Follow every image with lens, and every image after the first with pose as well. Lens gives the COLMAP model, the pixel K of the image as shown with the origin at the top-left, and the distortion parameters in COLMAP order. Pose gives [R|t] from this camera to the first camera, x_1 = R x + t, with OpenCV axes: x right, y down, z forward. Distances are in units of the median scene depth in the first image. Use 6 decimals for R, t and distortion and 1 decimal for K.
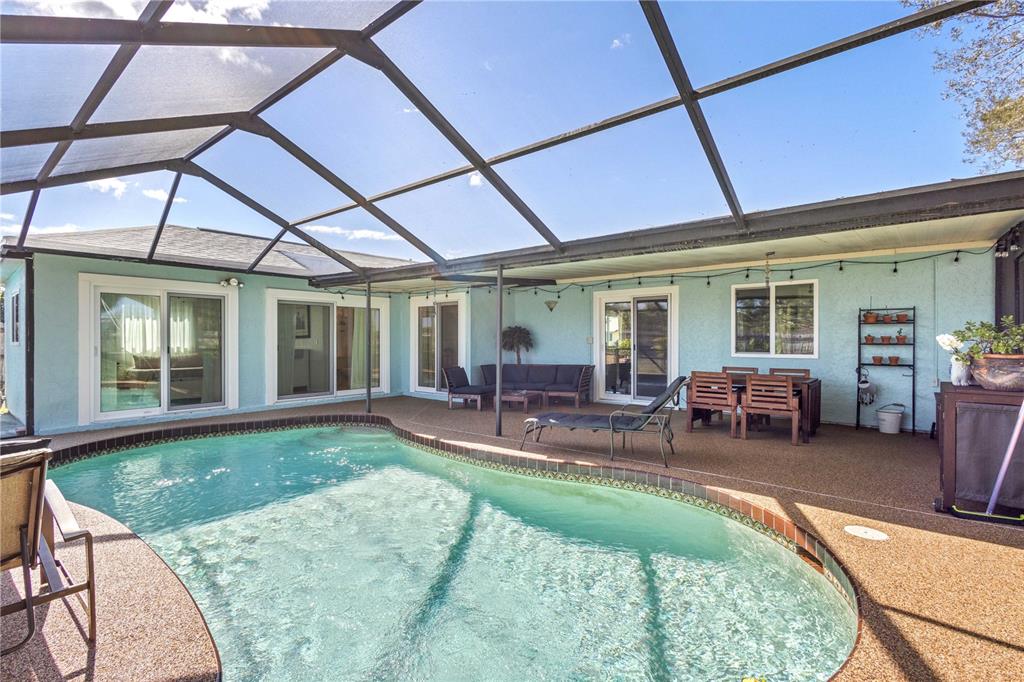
lens RADIAL K [[483.4, 0, 504.7], [0, 483.4, 341.3], [0, 0, 1]] dist [0.012883, -0.003572]
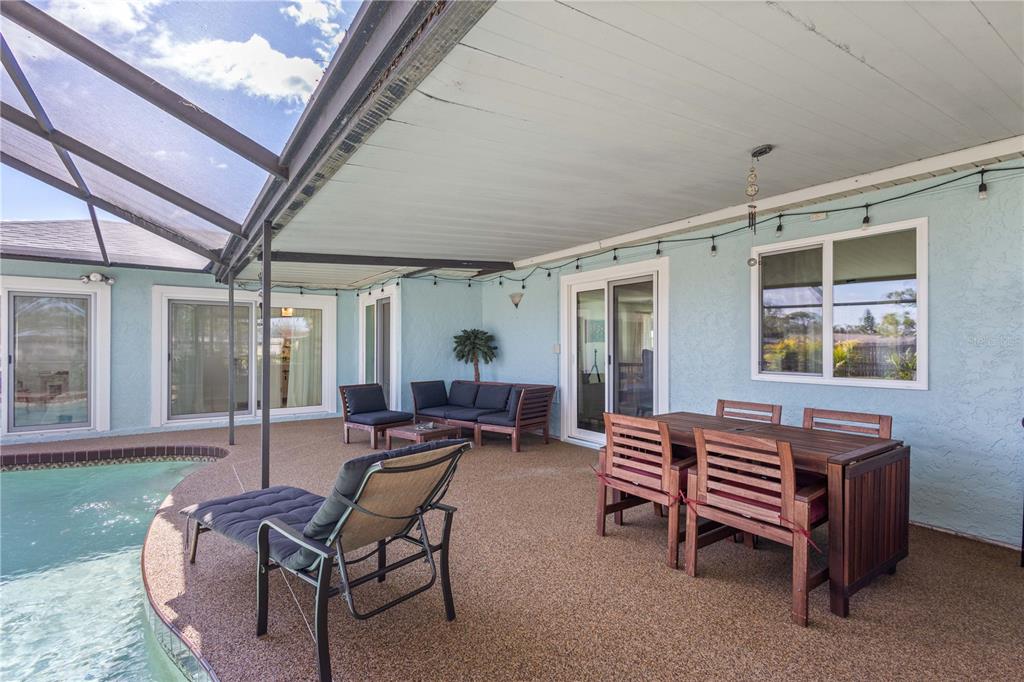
lens RADIAL K [[483.4, 0, 498.0], [0, 483.4, 346.8], [0, 0, 1]] dist [0.012883, -0.003572]
pose [[0.965093, 0.000190, -0.261909, 0.306180], [-0.000933, 0.999996, -0.002711, -0.003177], [0.261908, 0.002861, 0.965089, 0.366513]]
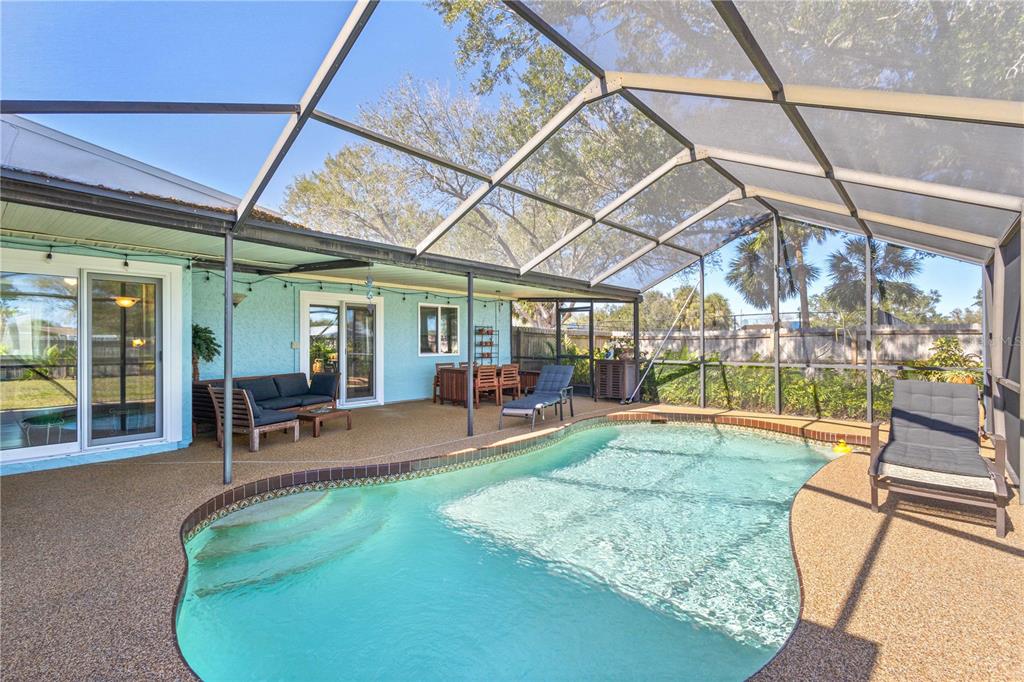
lens RADIAL K [[483.4, 0, 511.4], [0, 483.4, 341.8], [0, 0, 1]] dist [0.012883, -0.003572]
pose [[0.011410, -0.003152, 0.999930, -0.795161], [0.000684, 0.999995, 0.003144, -0.010403], [-0.999935, 0.000648, 0.011412, 0.663713]]
